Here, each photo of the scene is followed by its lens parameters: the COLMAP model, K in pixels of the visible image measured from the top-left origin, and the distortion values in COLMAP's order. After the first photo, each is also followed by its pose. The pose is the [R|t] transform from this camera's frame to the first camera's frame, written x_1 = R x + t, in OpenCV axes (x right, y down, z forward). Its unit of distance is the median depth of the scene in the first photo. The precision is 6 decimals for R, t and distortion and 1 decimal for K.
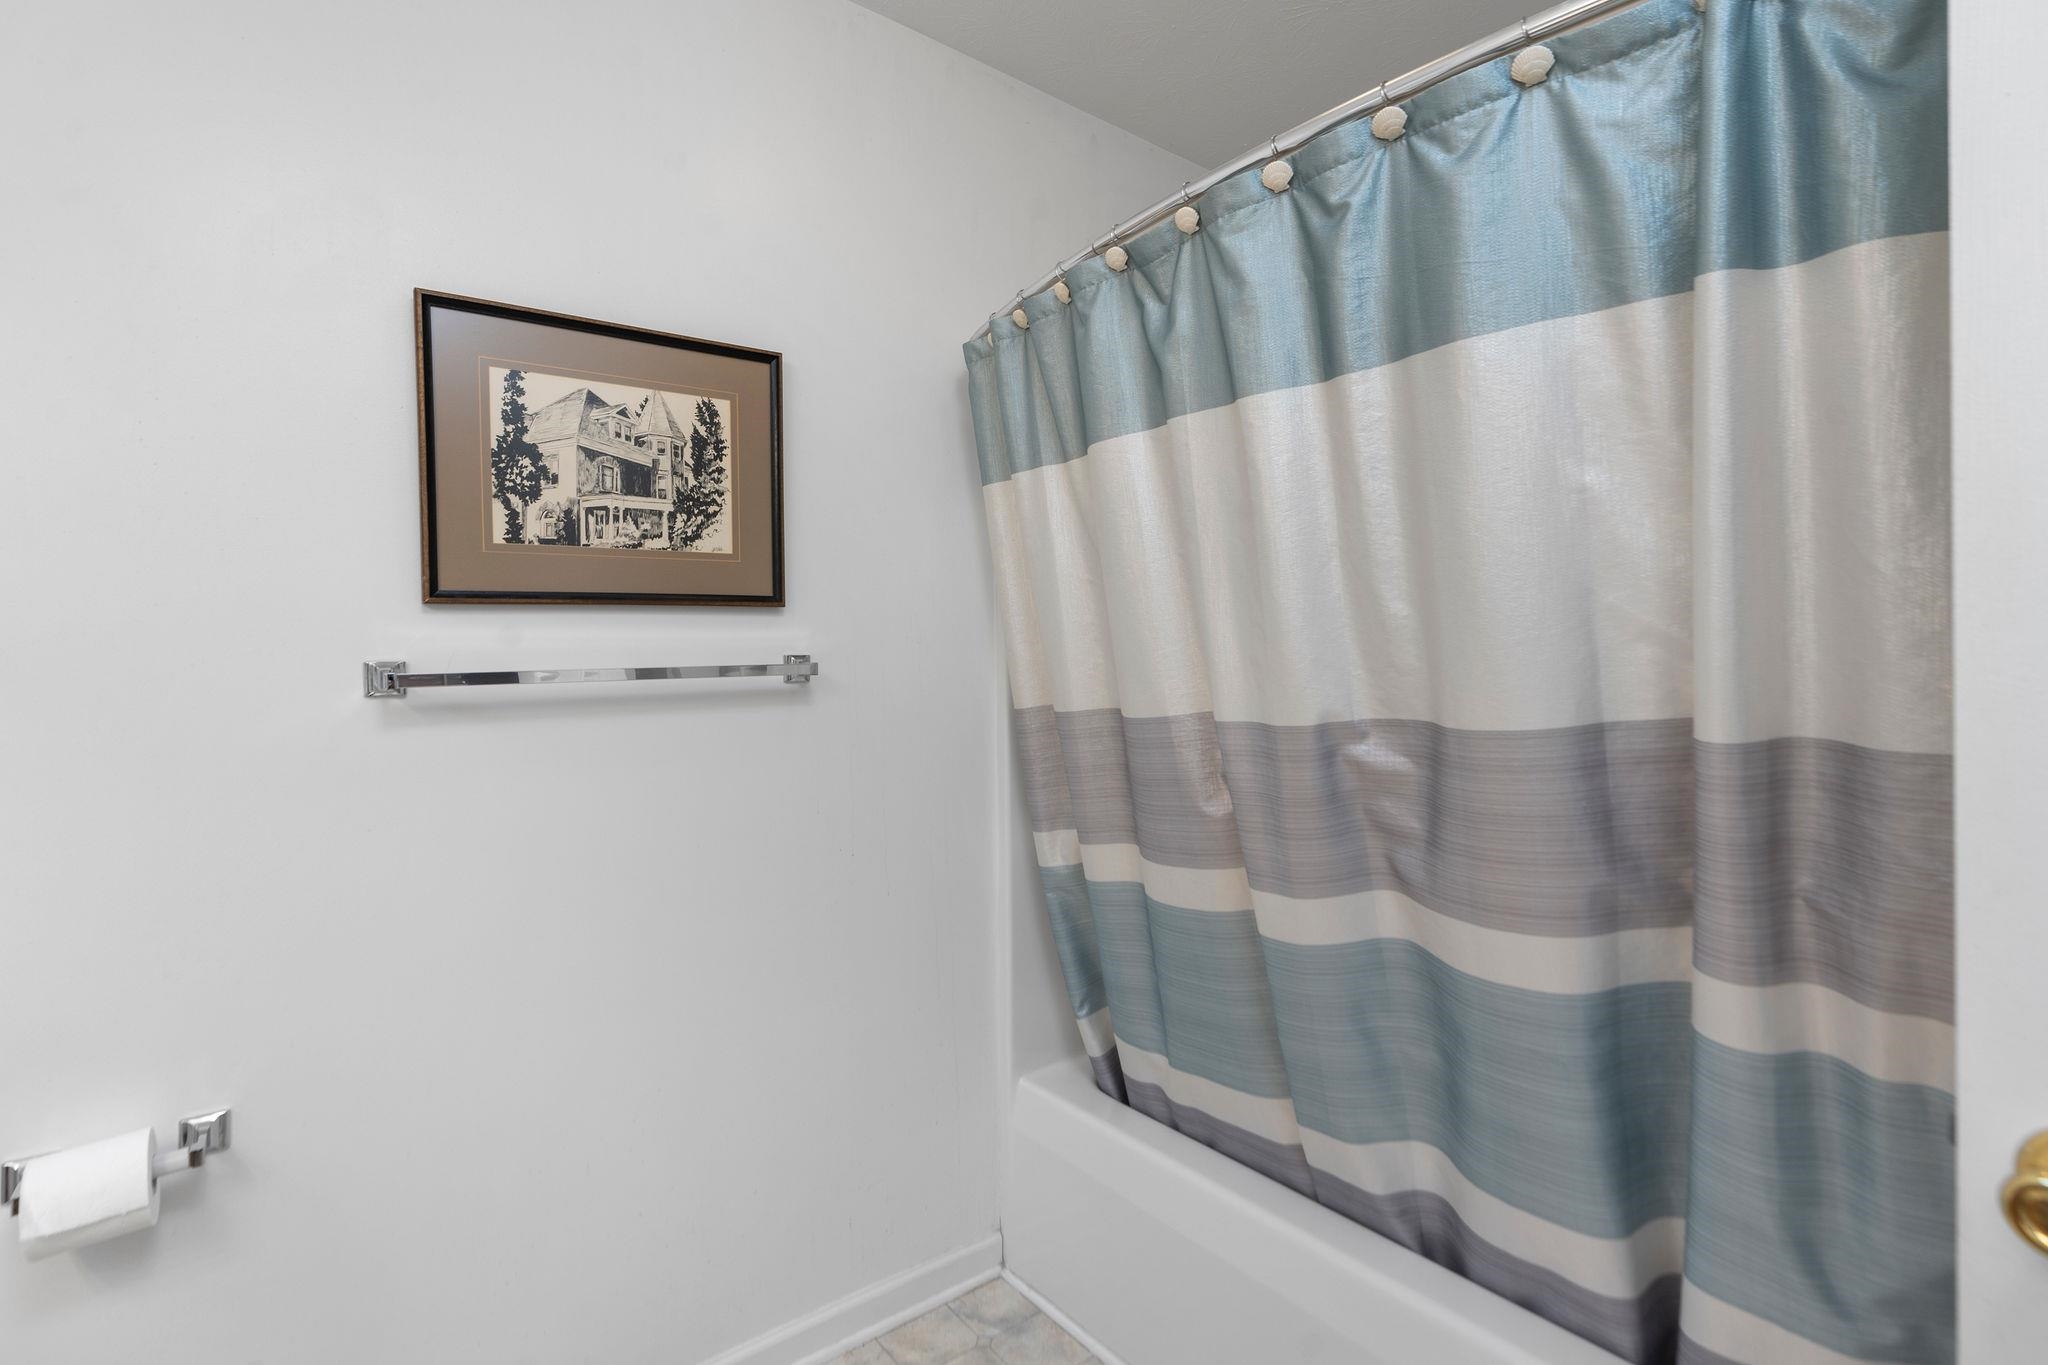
lens RADIAL K [[956.5, 0, 1012.7], [0, 956.5, 662.7], [0, 0, 1]] dist [-0.002621, -0.000327]
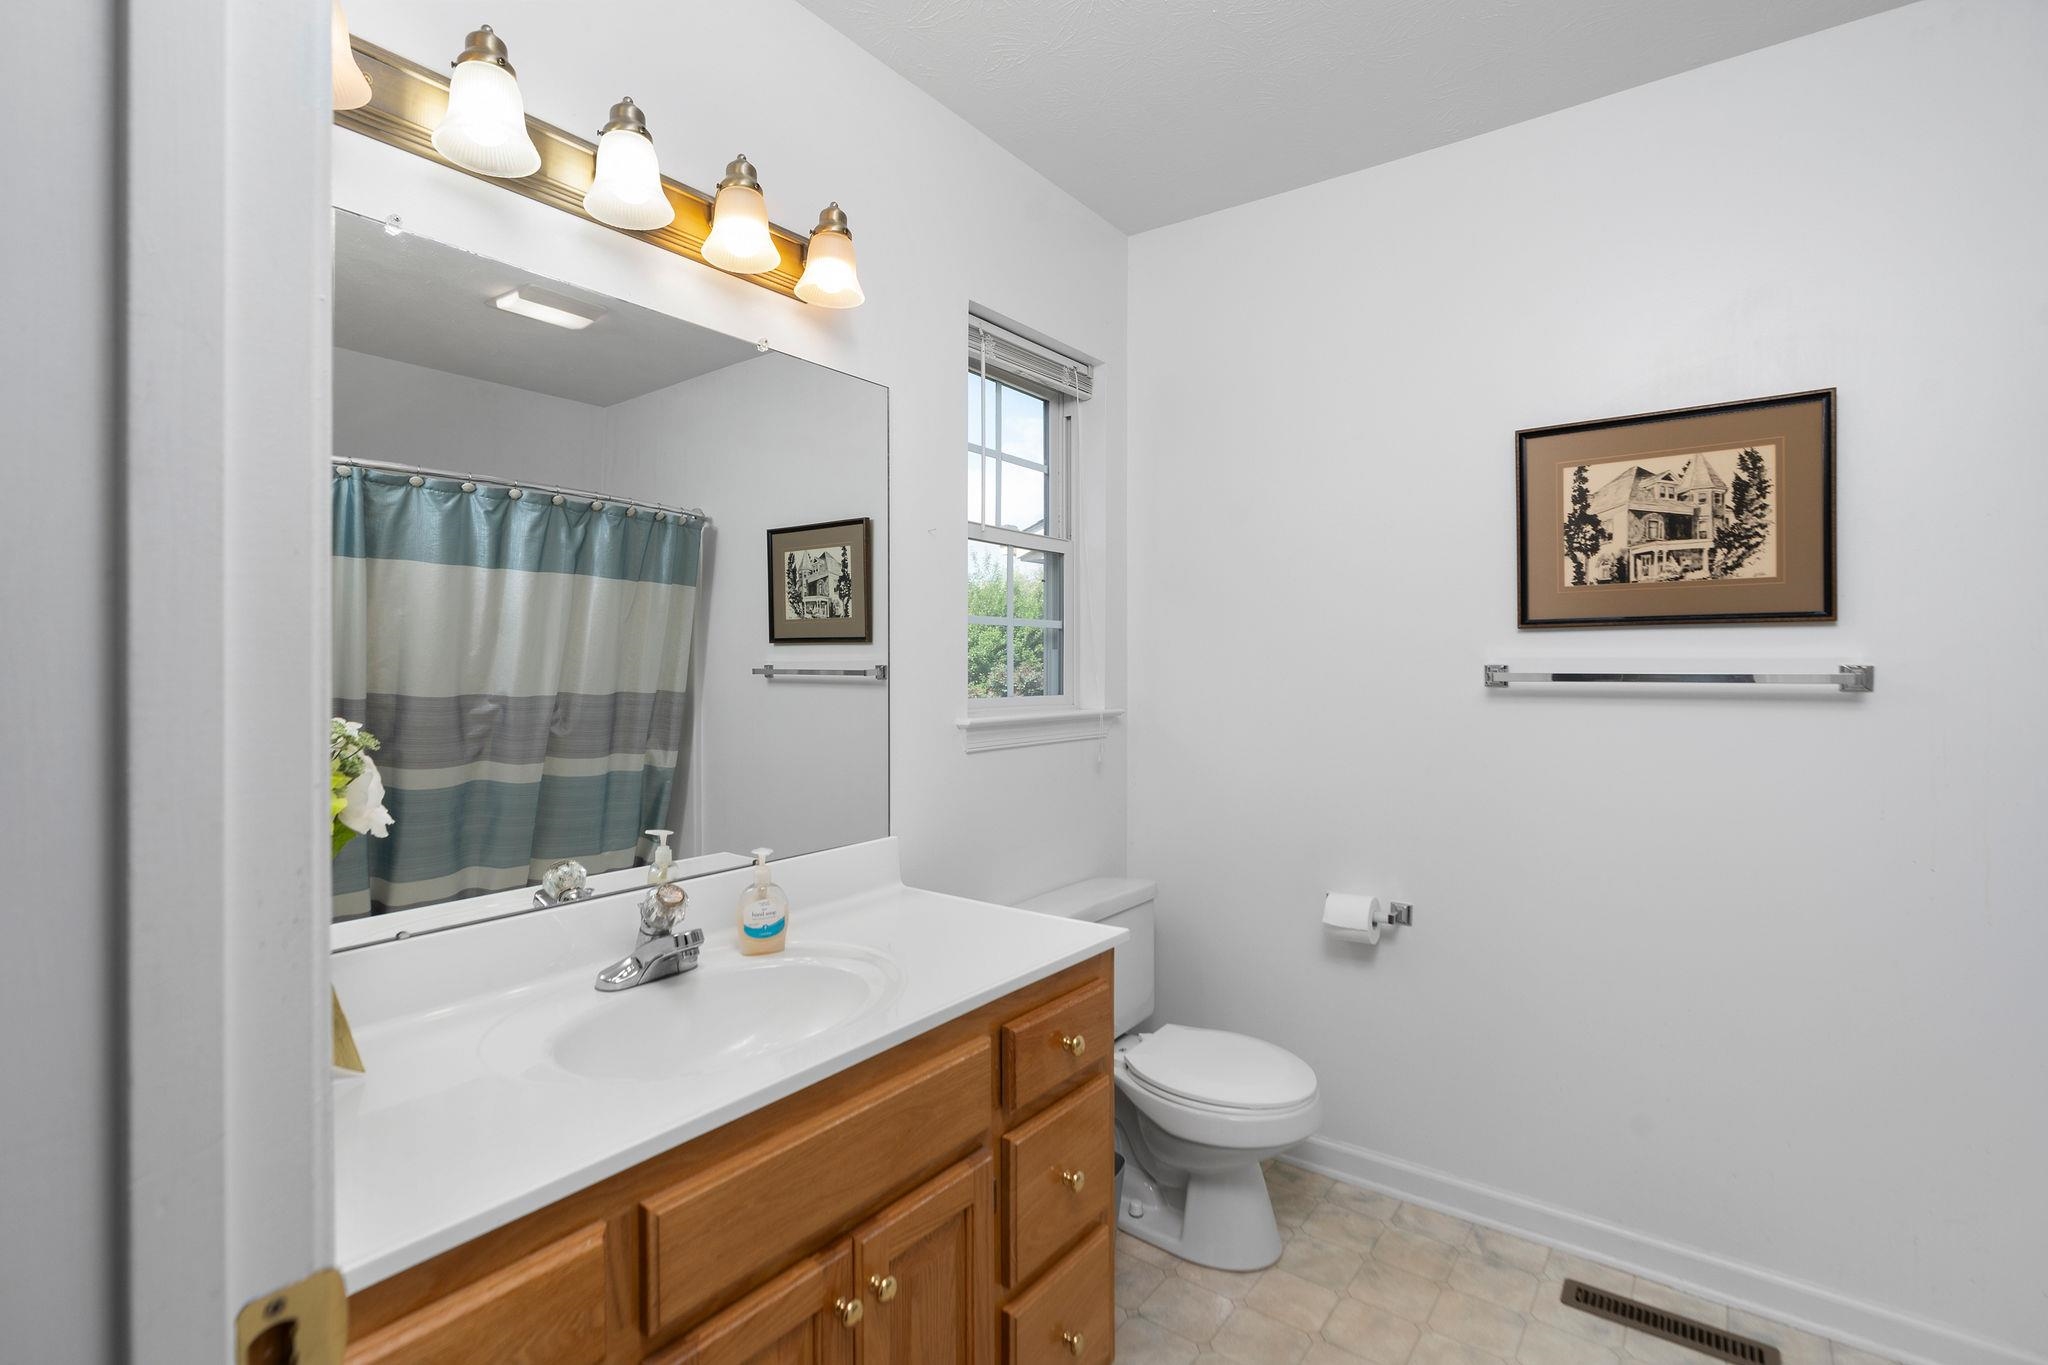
lens RADIAL K [[956.5, 0, 1012.7], [0, 956.5, 662.7], [0, 0, 1]] dist [-0.002621, -0.000327]
pose [[0.273868, 0.019290, -0.961574, 0.598892], [-0.013718, 0.999775, 0.016149, -0.017533], [0.961669, 0.008768, 0.274071, -0.211344]]
